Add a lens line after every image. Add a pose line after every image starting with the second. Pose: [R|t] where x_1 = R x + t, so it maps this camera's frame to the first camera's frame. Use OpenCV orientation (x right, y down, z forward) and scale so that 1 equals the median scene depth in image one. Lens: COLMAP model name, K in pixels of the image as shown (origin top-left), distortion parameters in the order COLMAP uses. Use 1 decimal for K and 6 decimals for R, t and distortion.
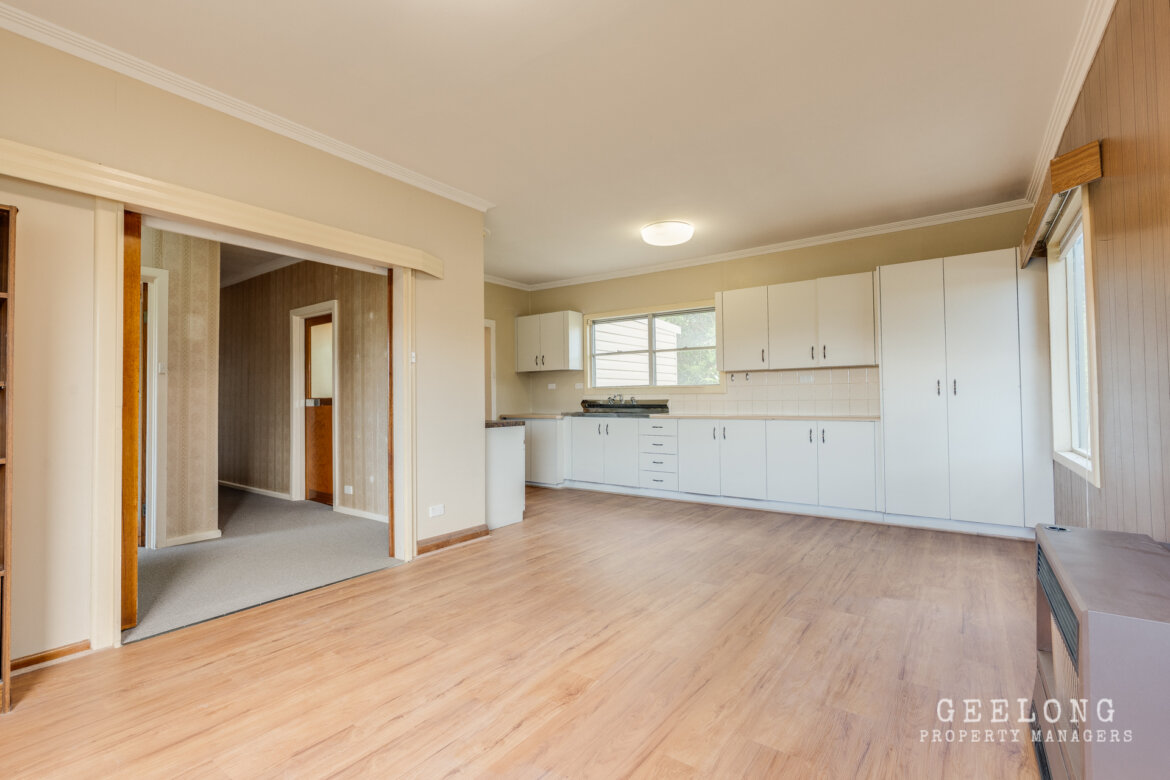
lens RADIAL K [[526.6, 0, 582.4], [0, 526.6, 390.2], [0, 0, 1]] dist [-0.000767, 0.000062]
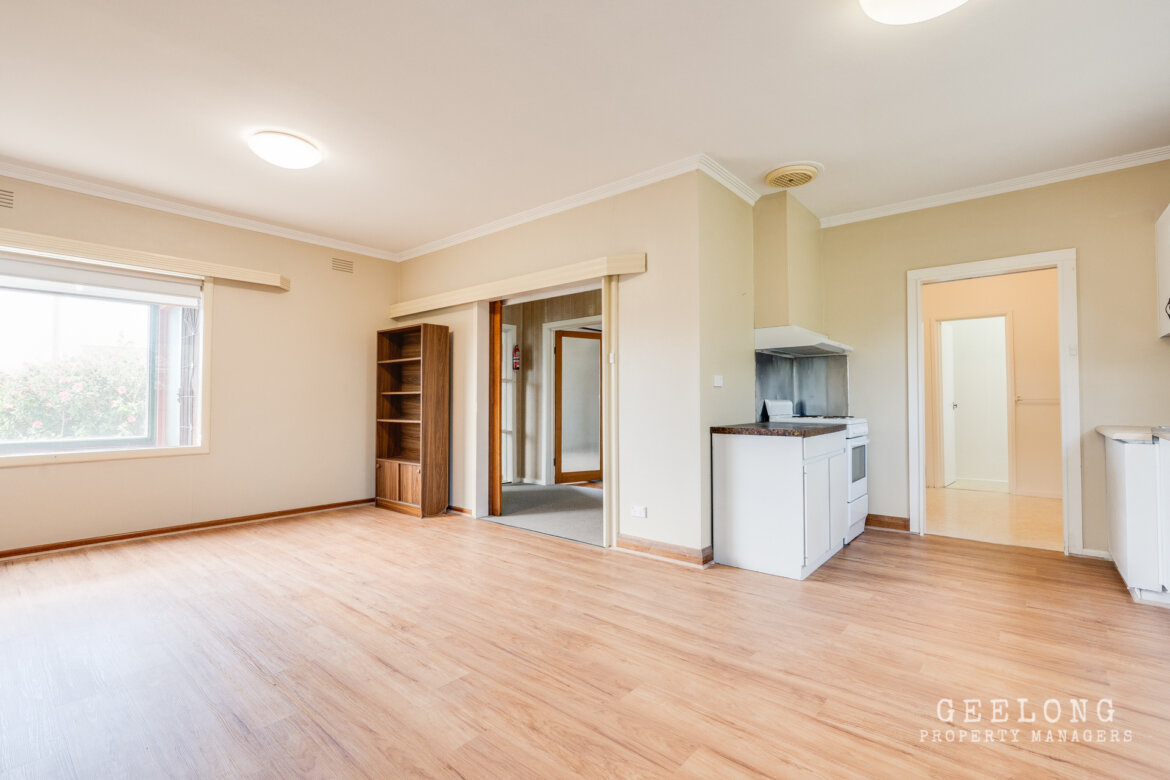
lens RADIAL K [[526.6, 0, 582.7], [0, 526.6, 393.3], [0, 0, 1]] dist [-0.000767, 0.000062]
pose [[-0.078977, -0.010305, -0.996823, 0.931184], [0.024587, 0.999622, -0.012282, 0.025491], [0.996573, -0.025479, -0.078693, 1.291824]]
